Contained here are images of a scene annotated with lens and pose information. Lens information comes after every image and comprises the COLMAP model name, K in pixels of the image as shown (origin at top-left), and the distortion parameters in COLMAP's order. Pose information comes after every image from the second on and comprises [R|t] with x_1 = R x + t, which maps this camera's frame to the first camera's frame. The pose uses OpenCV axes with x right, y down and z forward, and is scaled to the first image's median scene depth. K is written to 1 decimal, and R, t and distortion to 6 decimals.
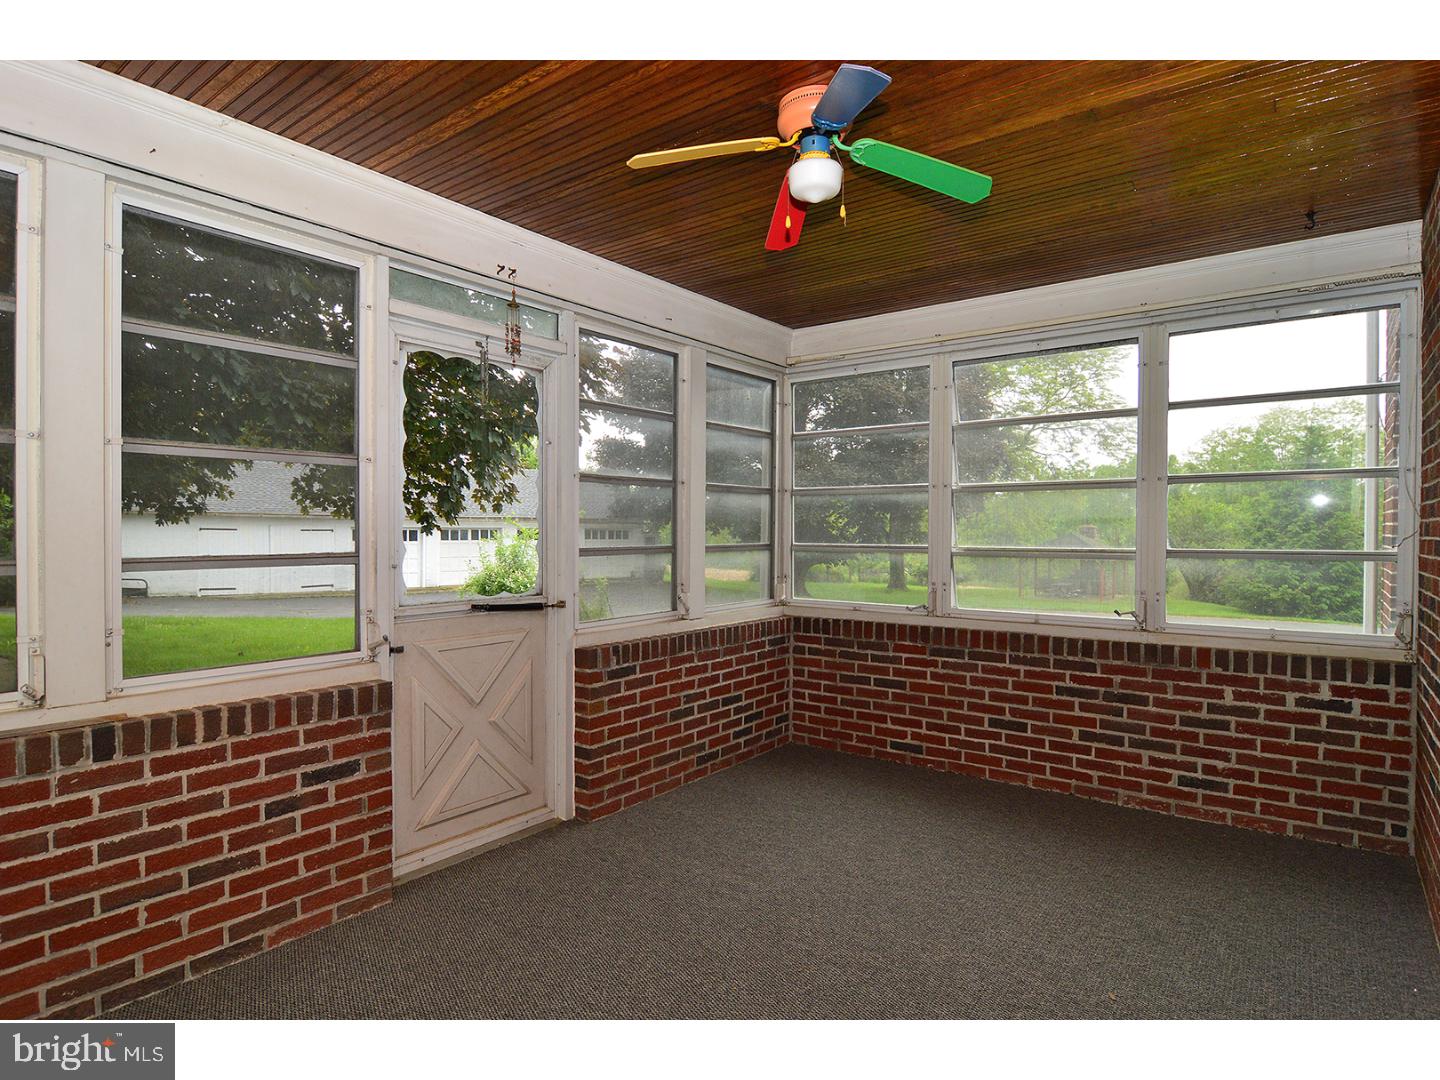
lens RADIAL K [[789.5, 0, 721.5], [0, 789.5, 540.9], [0, 0, 1]] dist [0.004007, -0.002711]
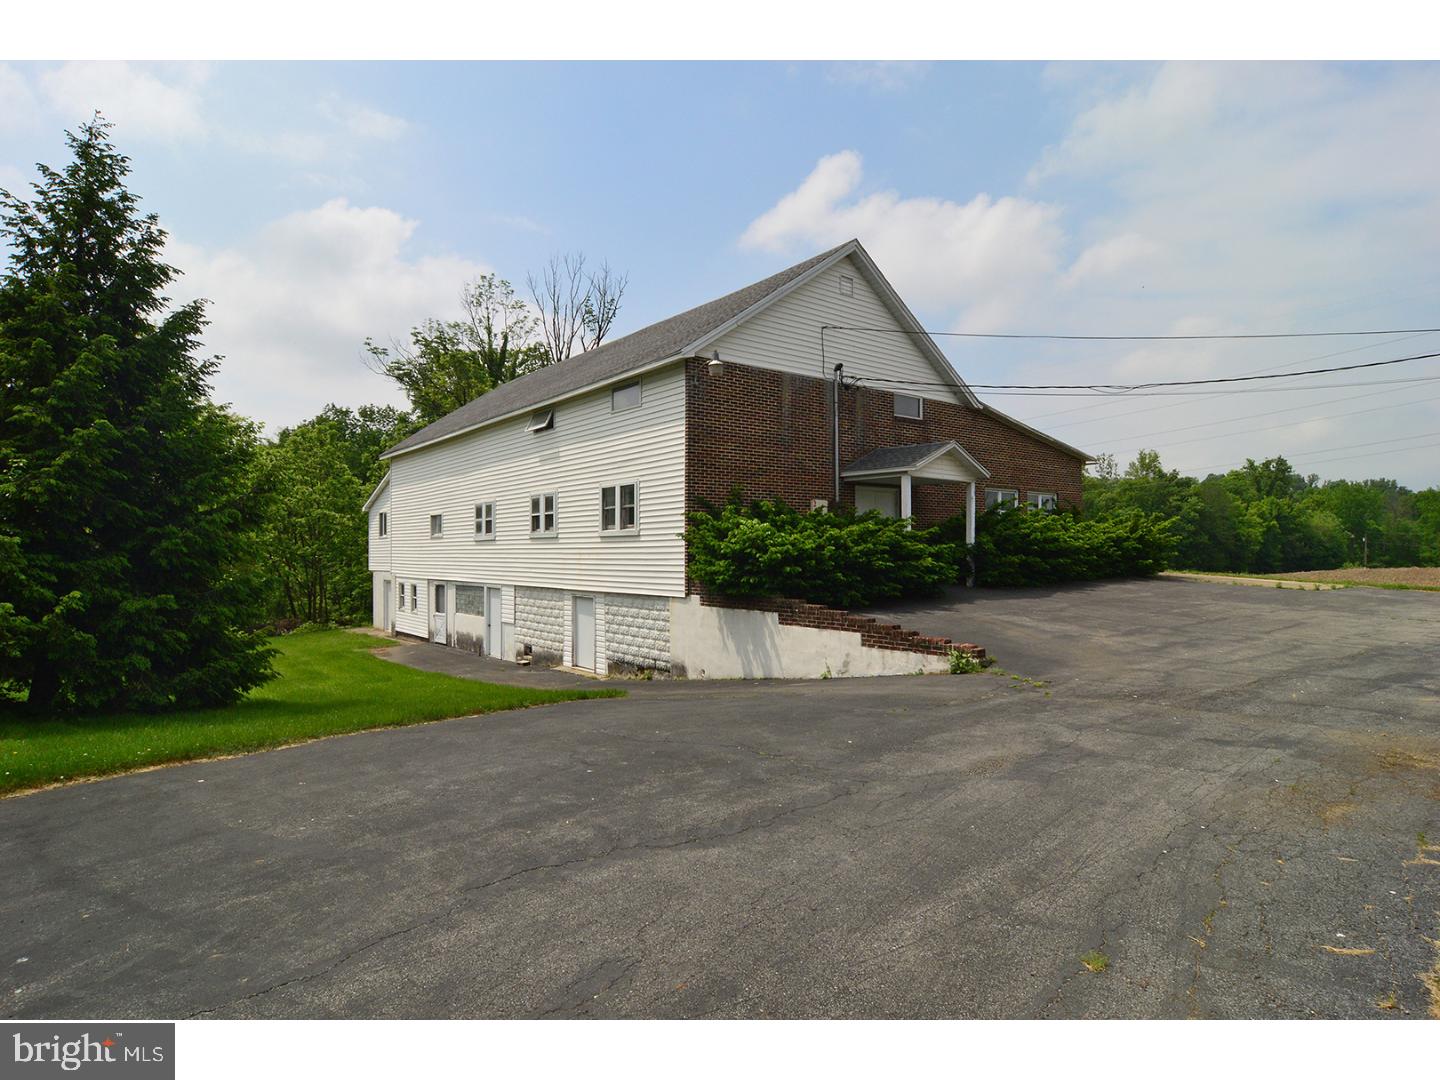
lens RADIAL K [[789.5, 0, 719.3], [0, 789.5, 543.8], [0, 0, 1]] dist [0.004007, -0.002711]
pose [[0.250542, 0.005419, 0.968091, 0.509573], [0.007172, 0.999947, -0.007453, 0.039279], [-0.968079, 0.008811, 0.250490, 0.689922]]
